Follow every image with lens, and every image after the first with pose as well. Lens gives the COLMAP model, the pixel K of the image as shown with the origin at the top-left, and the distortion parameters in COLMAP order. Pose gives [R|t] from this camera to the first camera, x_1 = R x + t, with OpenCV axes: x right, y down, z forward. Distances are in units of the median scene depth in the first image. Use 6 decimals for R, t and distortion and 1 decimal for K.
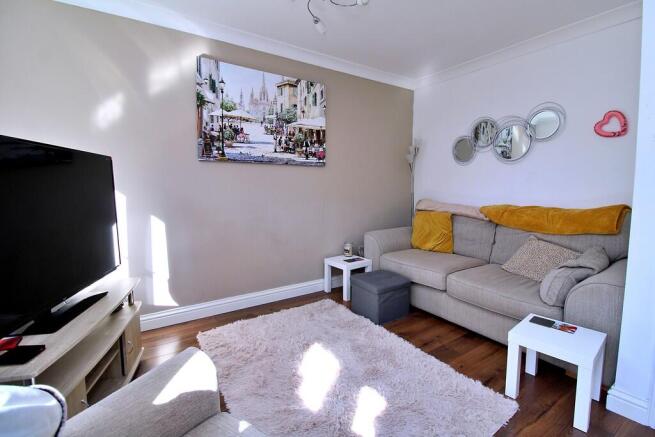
lens RADIAL K [[307.5, 0, 327.3], [0, 307.5, 213.9], [0, 0, 1]] dist [-0.003048, -0.001397]
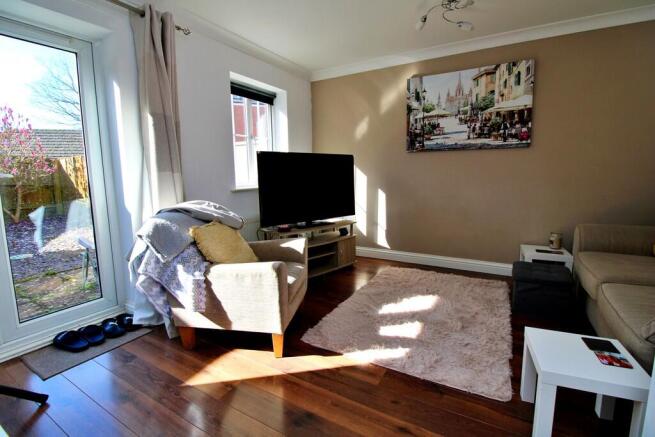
lens RADIAL K [[307.5, 0, 327.9], [0, 307.5, 219.7], [0, 0, 1]] dist [-0.003048, -0.001397]
pose [[0.420313, 0.127769, -0.898338, 0.690423], [-0.072647, 0.991597, 0.107043, 0.011874], [0.904466, 0.020270, 0.426063, 0.053035]]
